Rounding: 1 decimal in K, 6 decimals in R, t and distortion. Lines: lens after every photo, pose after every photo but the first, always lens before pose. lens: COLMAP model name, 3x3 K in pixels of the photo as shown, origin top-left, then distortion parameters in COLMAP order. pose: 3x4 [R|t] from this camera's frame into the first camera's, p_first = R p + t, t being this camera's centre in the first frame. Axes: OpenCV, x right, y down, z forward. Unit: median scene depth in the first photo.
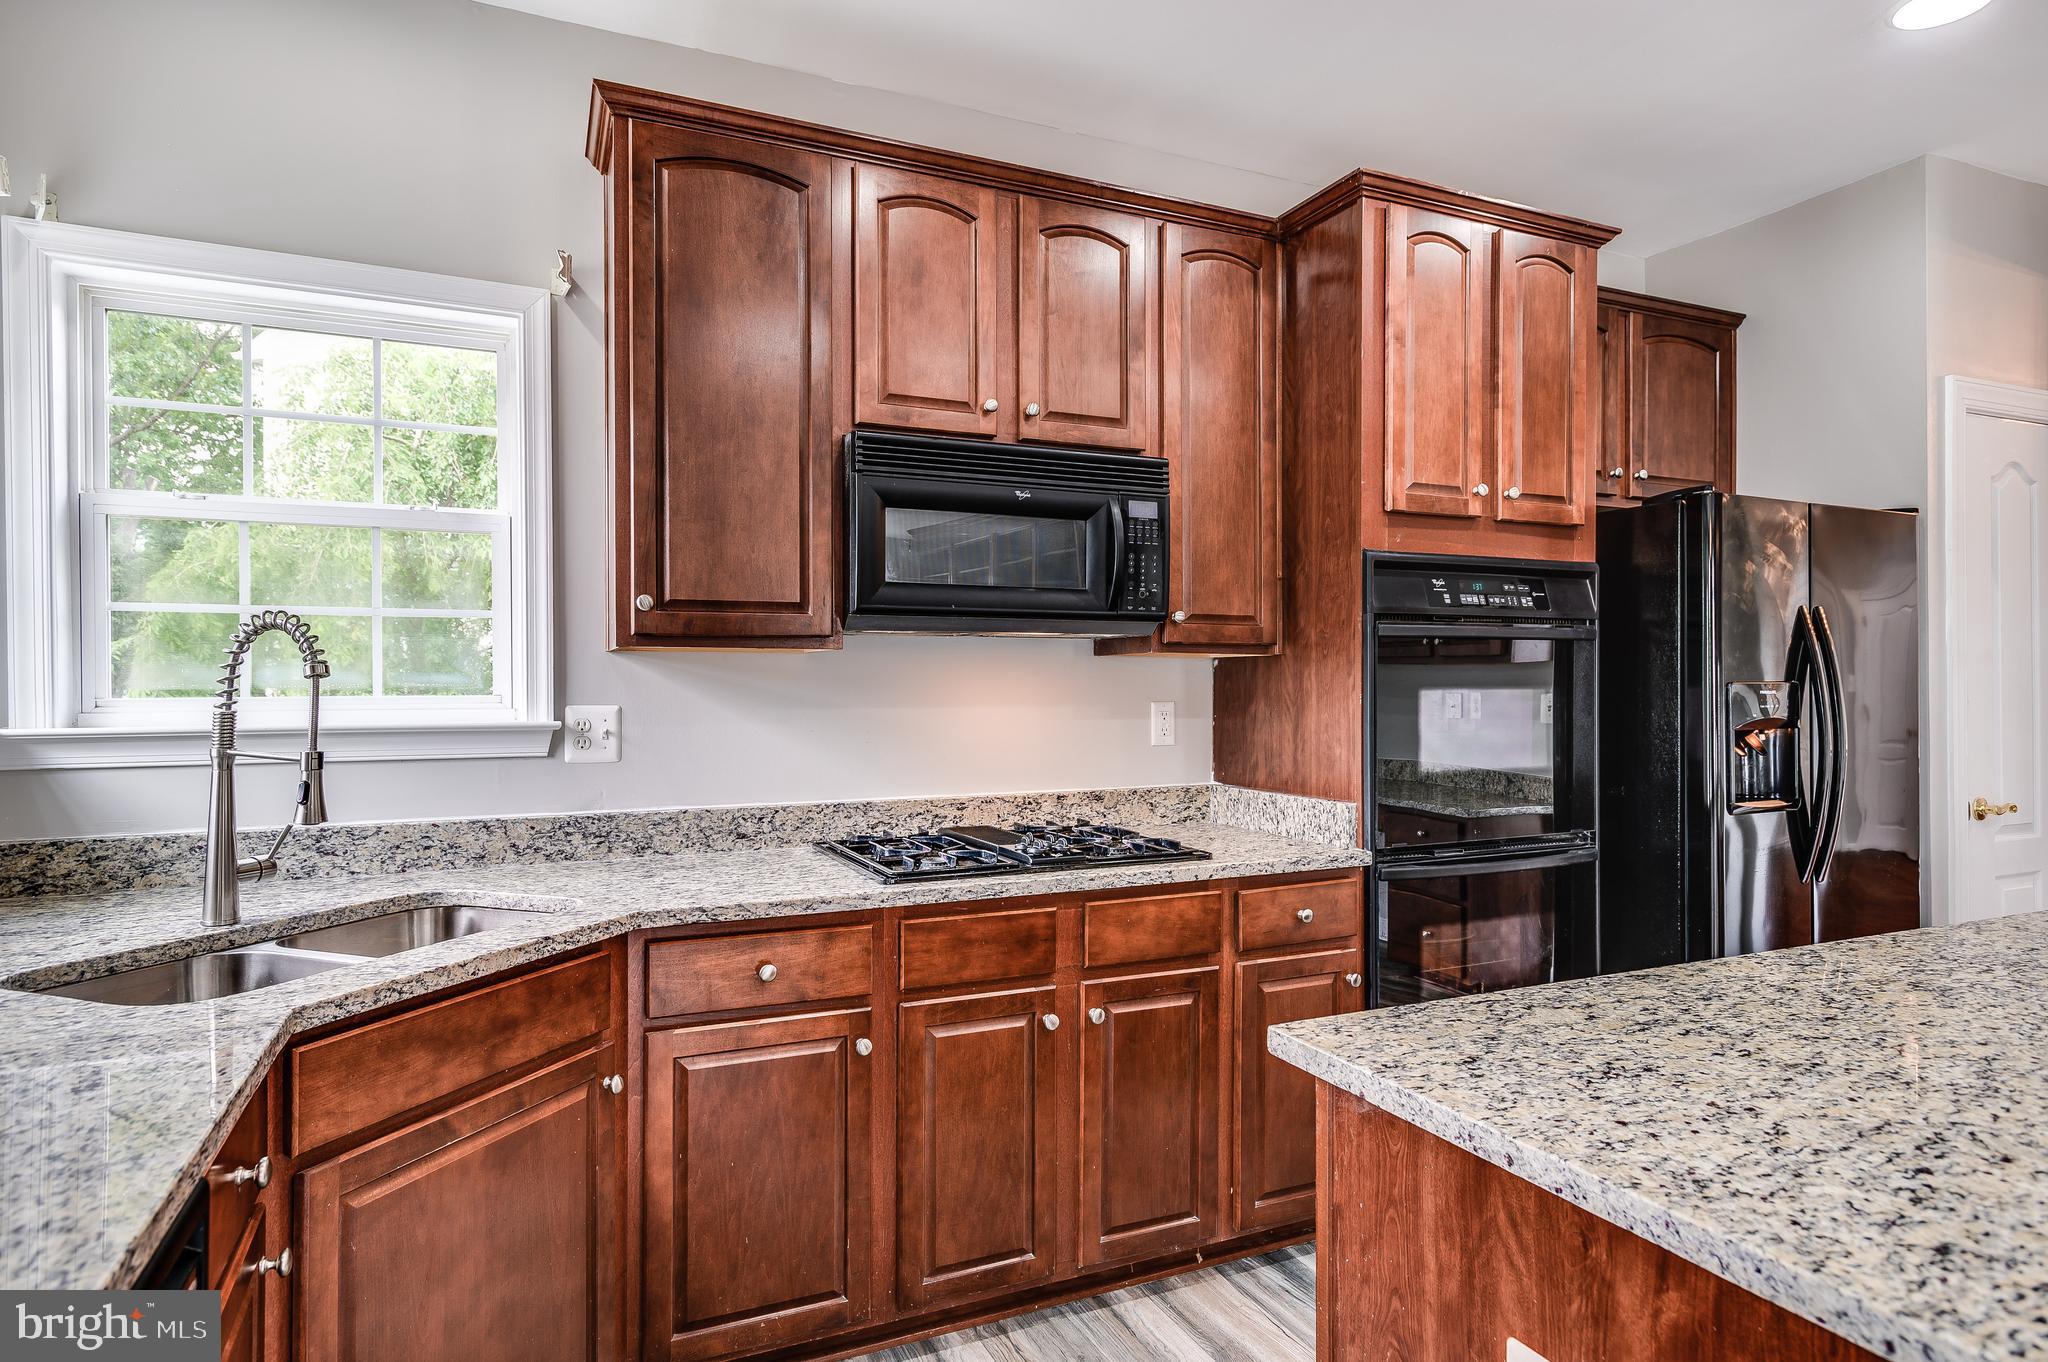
lens RADIAL K [[1146.5, 0, 1018.2], [0, 1146.5, 691.9], [0, 0, 1]] dist [0.006452, 0.000344]
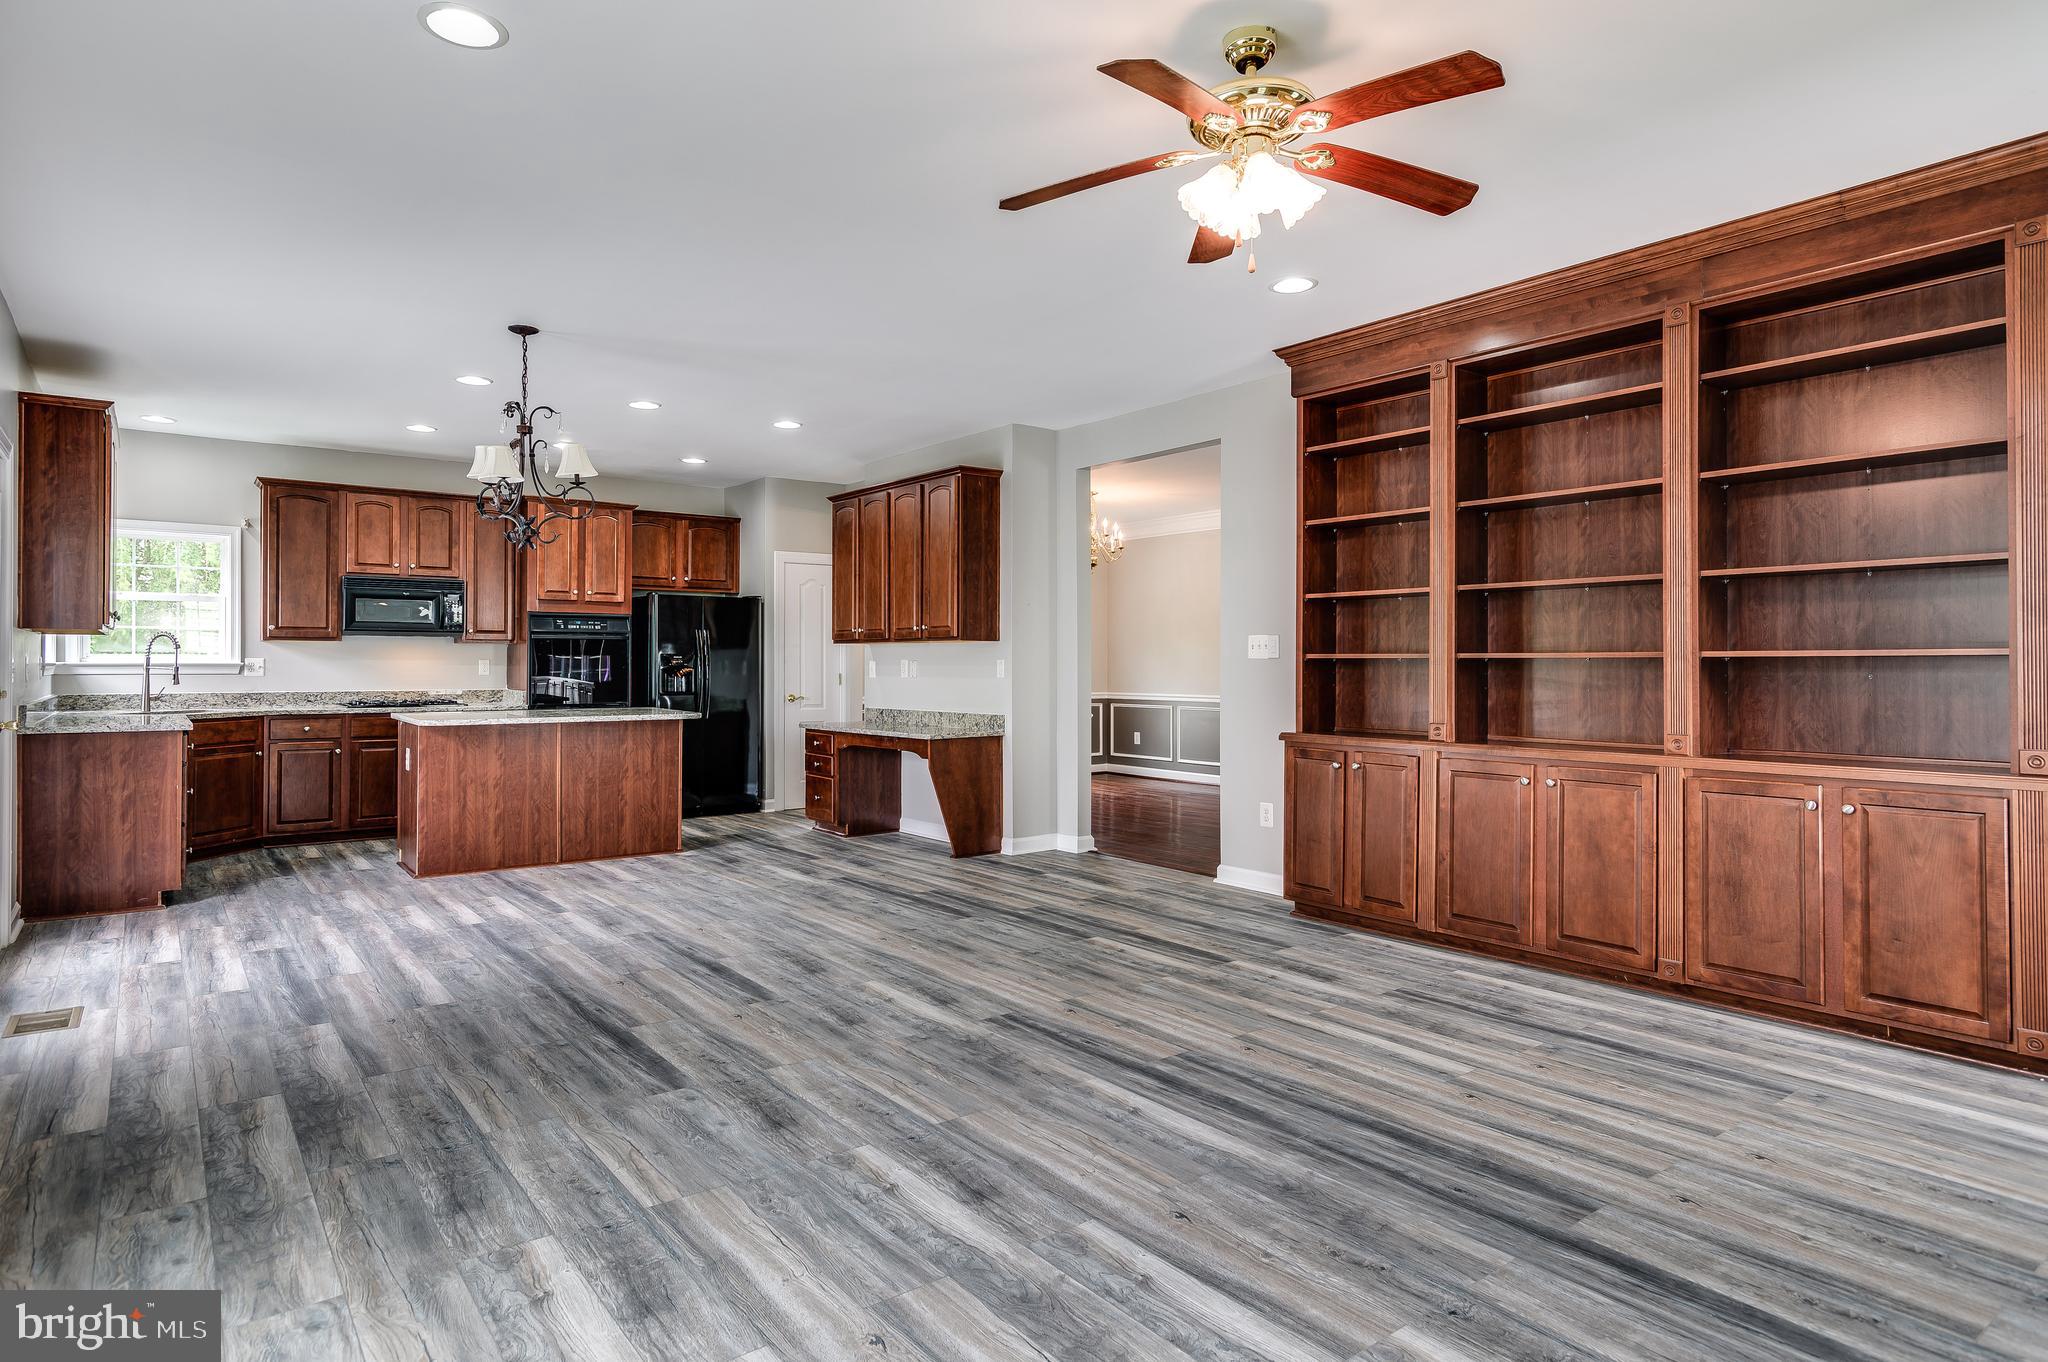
lens RADIAL K [[1146.5, 0, 1027.2], [0, 1146.5, 663.9], [0, 0, 1]] dist [0.006452, 0.000344]
pose [[0.973016, 0.006732, 0.230640, 1.000672], [-0.006235, 0.999976, -0.002883, 0.025180], [-0.230654, 0.001367, 0.973035, -2.655814]]
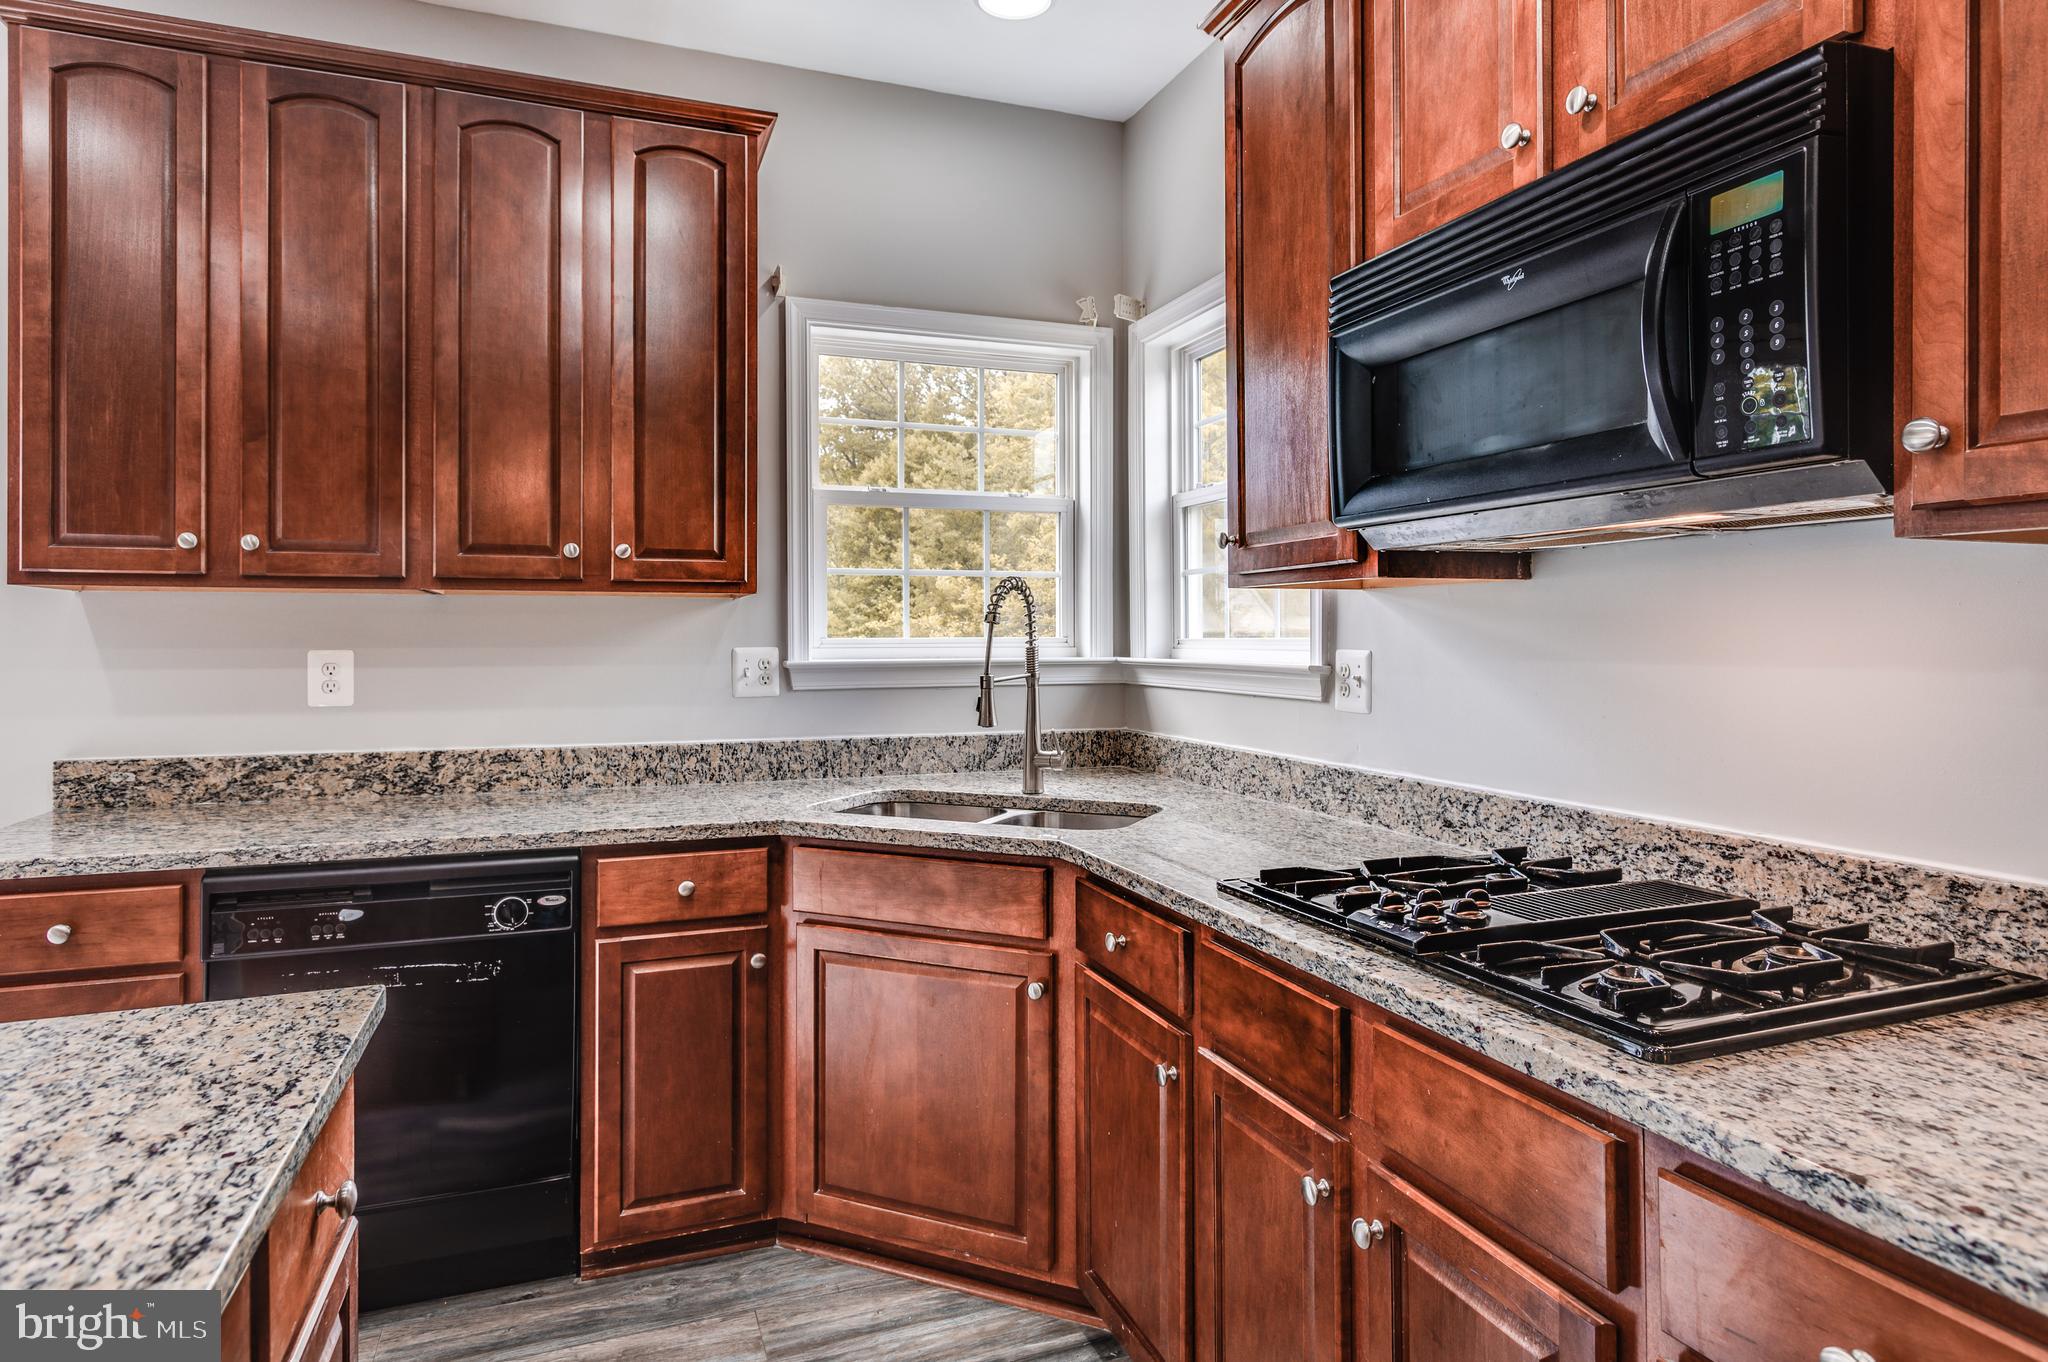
lens RADIAL K [[1146.5, 0, 996.4], [0, 1146.5, 626.0], [0, 0, 1]] dist [0.006452, 0.000344]
pose [[-0.071041, -0.005279, -0.997459, 0.590376], [-0.001043, 0.999986, -0.005219, -0.002127], [0.997473, 0.000670, -0.071045, 0.816107]]
